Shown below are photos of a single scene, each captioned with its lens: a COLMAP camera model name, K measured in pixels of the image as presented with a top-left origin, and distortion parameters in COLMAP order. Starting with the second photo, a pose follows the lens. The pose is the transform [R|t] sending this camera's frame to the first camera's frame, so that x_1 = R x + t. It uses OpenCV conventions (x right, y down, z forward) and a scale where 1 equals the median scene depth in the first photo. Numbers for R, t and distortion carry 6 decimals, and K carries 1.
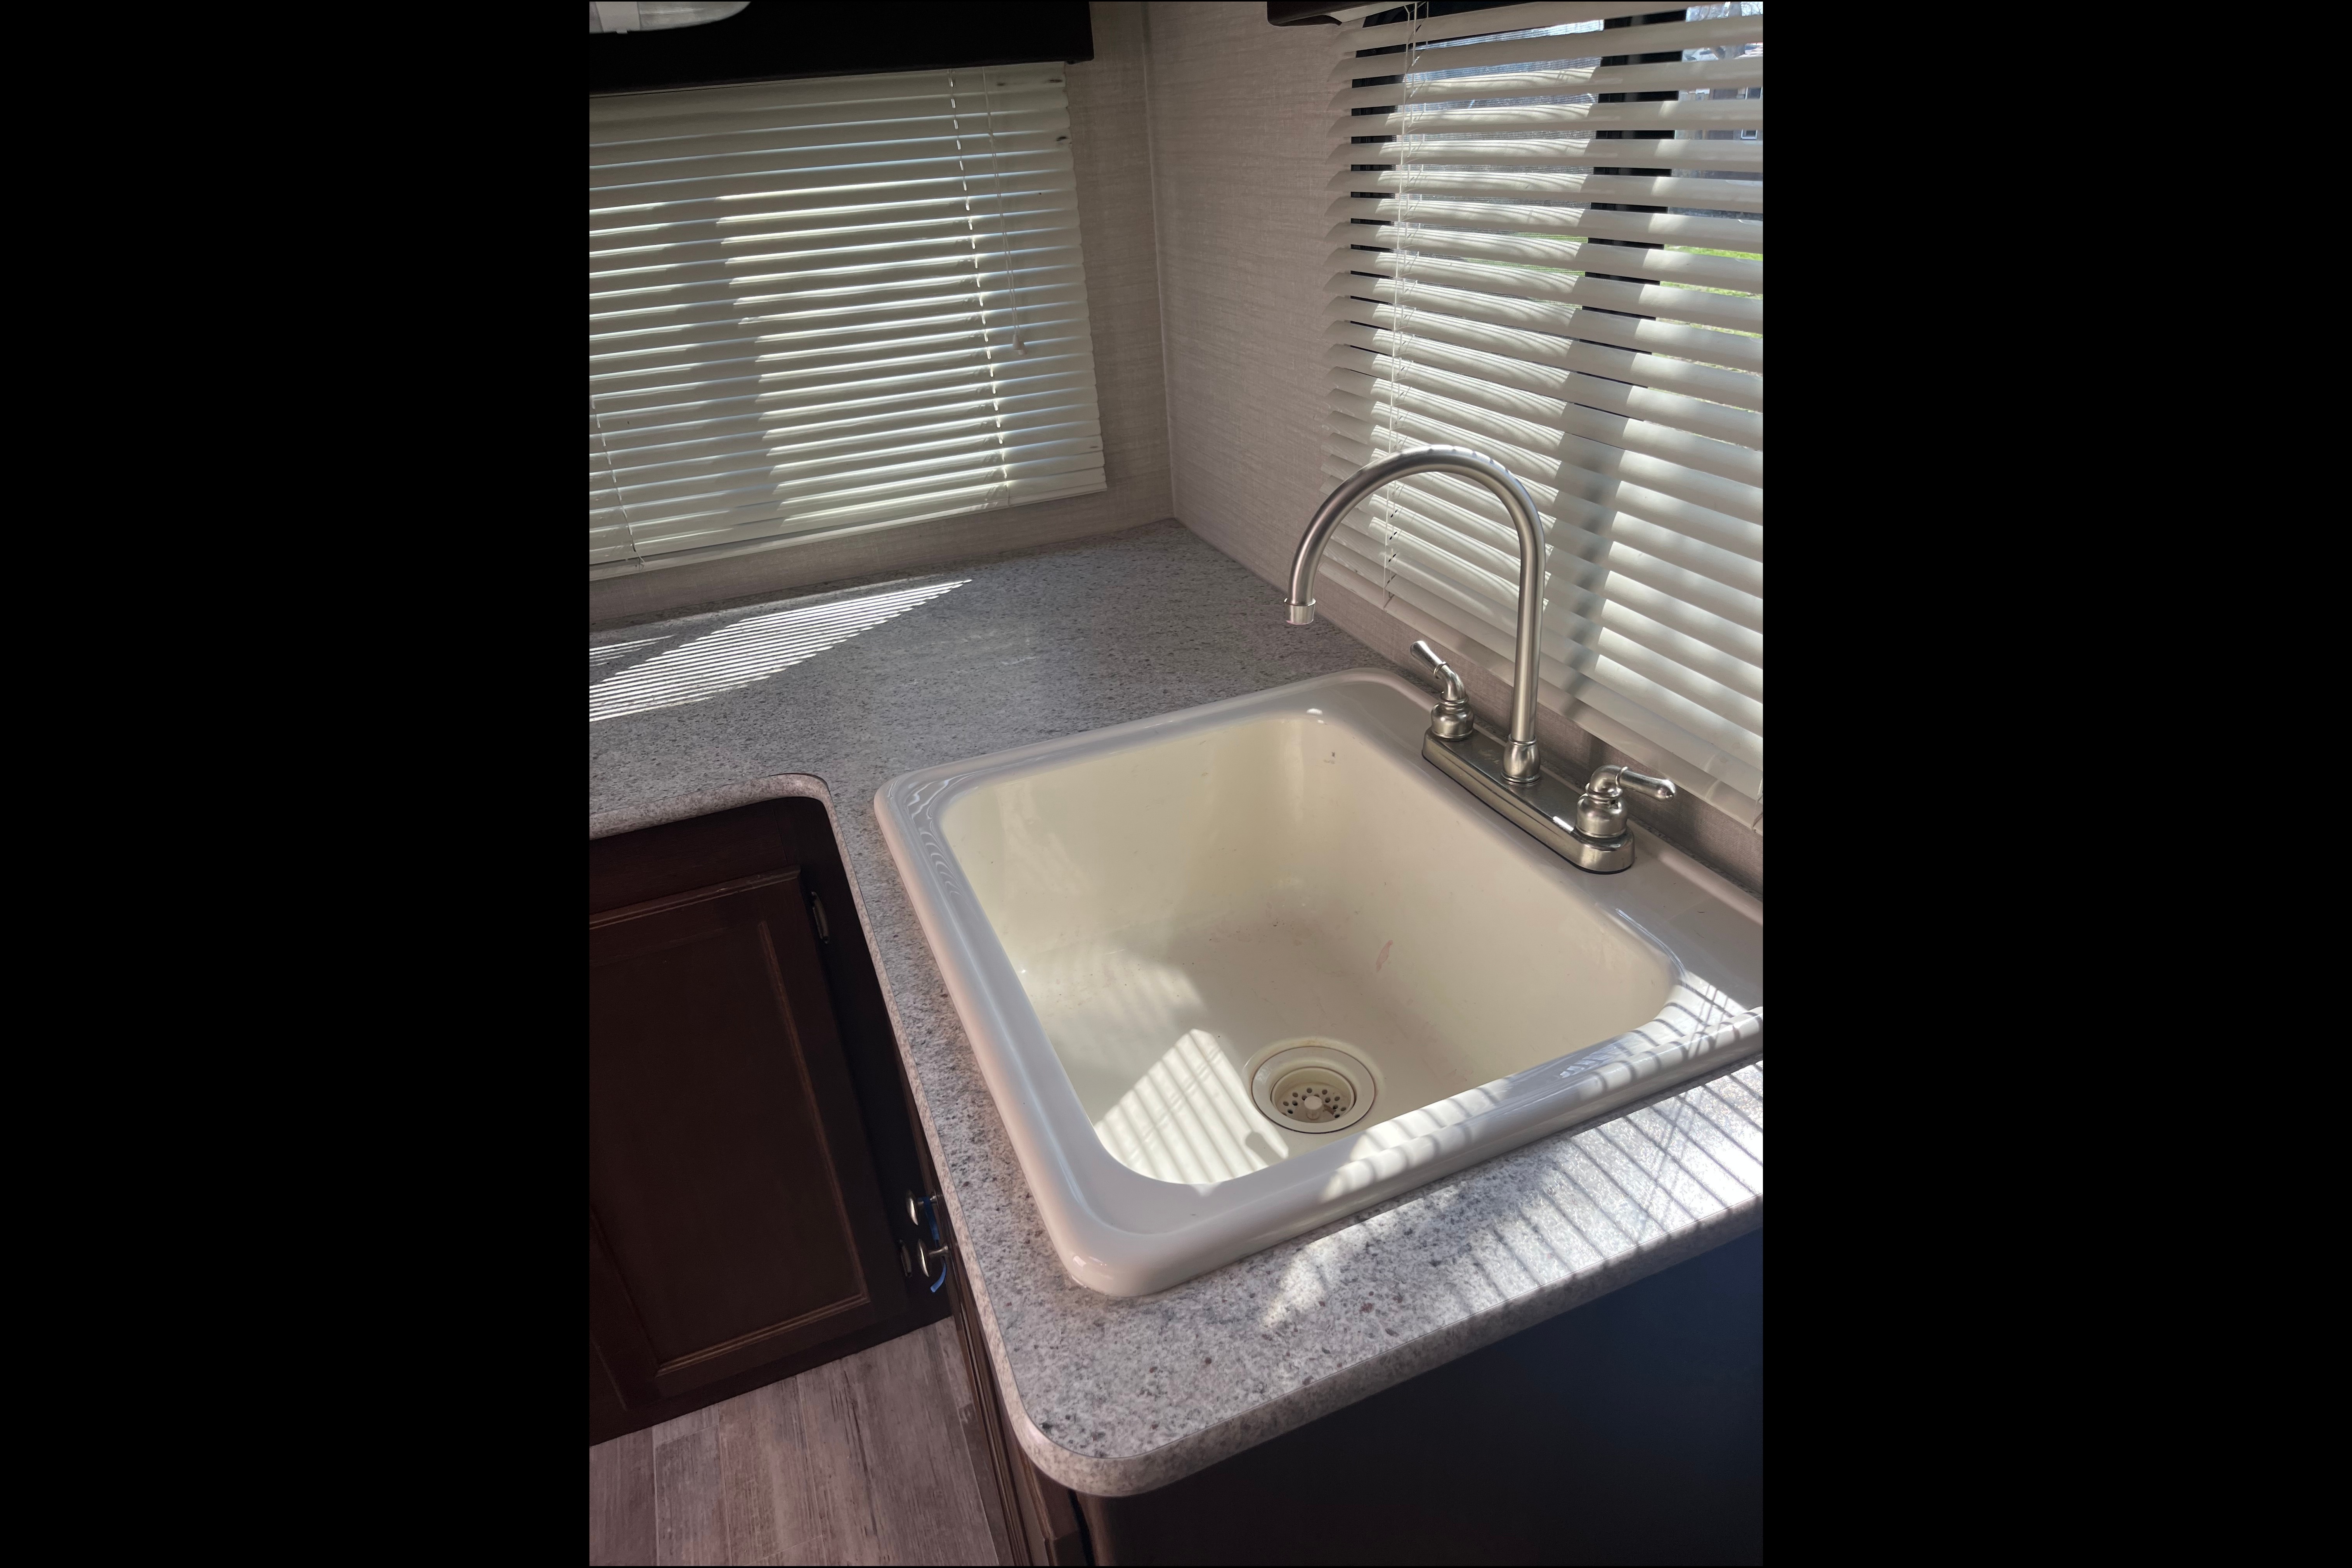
lens RADIAL K [[1192.0, 0, 1181.0], [0, 1192.0, 777.6], [0, 0, 1]] dist [0.063987, -0.085268]
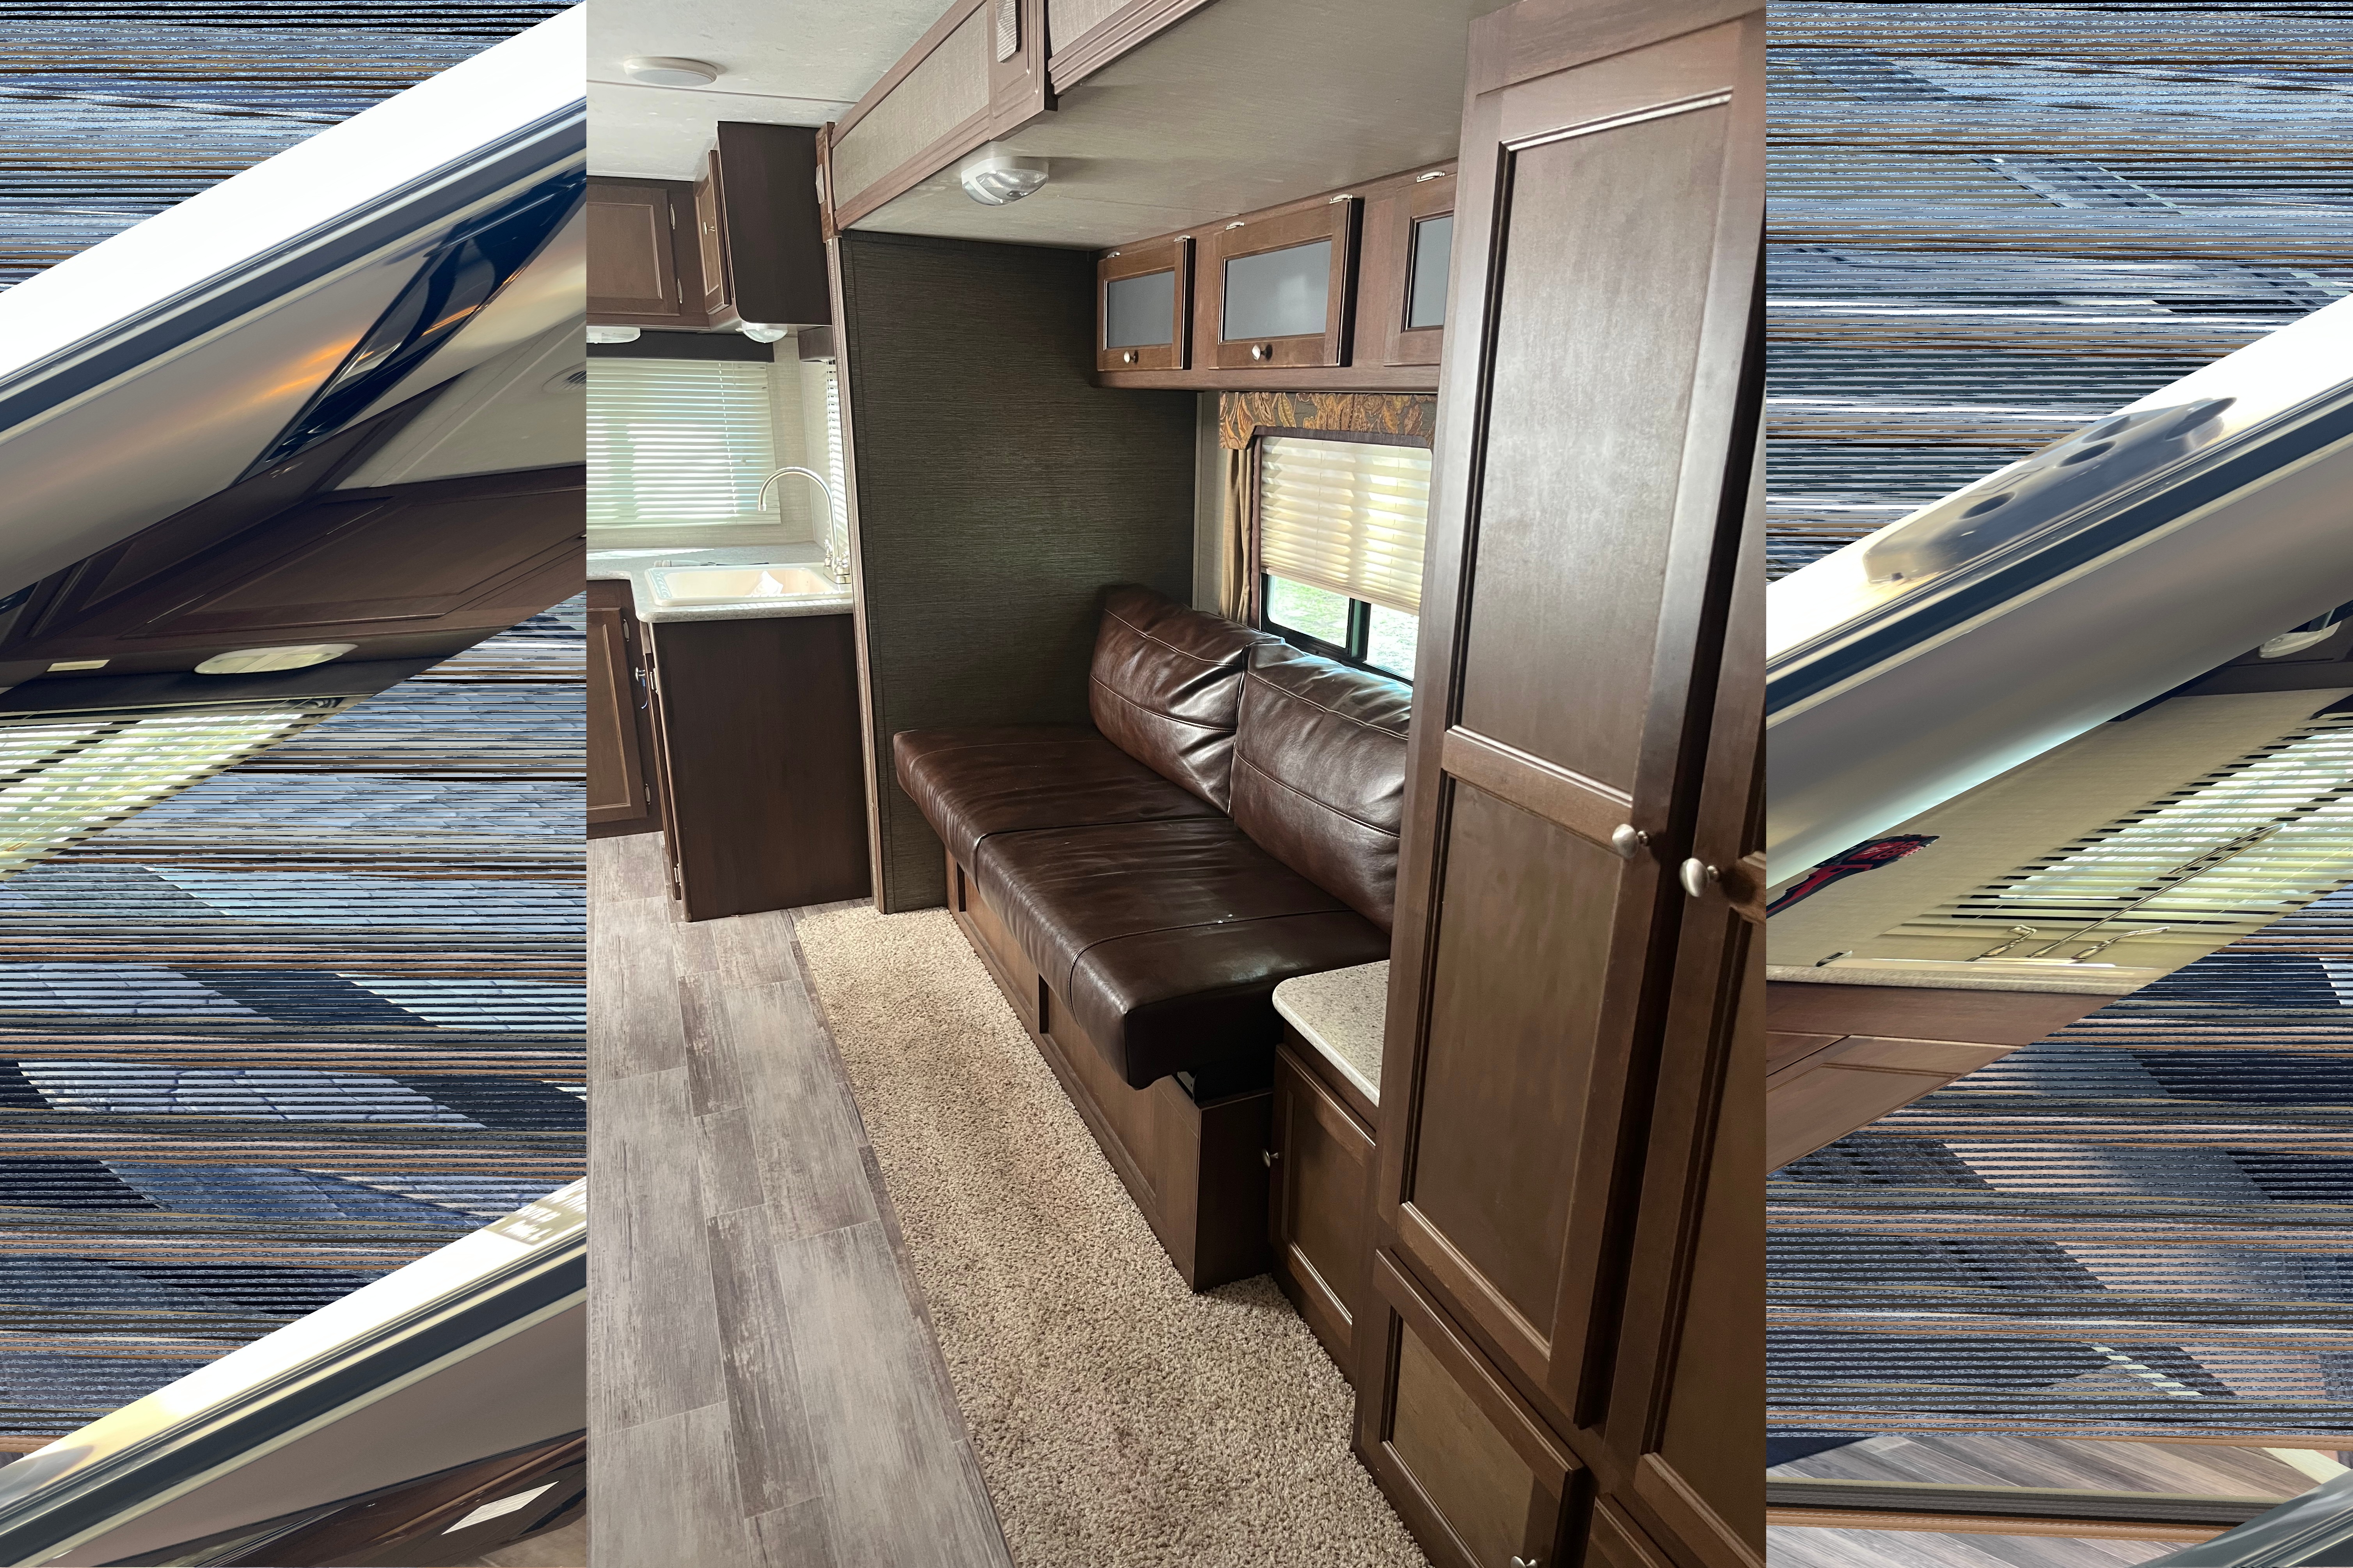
lens RADIAL K [[1192.4, 0, 1181.5], [0, 1192.4, 777.6], [0, 0, 1]] dist [0.063987, -0.085268]
pose [[0.995391, 0.068117, 0.067507, 0.591750], [-0.053720, 0.979152, -0.195898, 0.666442], [-0.079444, 0.191368, 0.978298, -1.284291]]
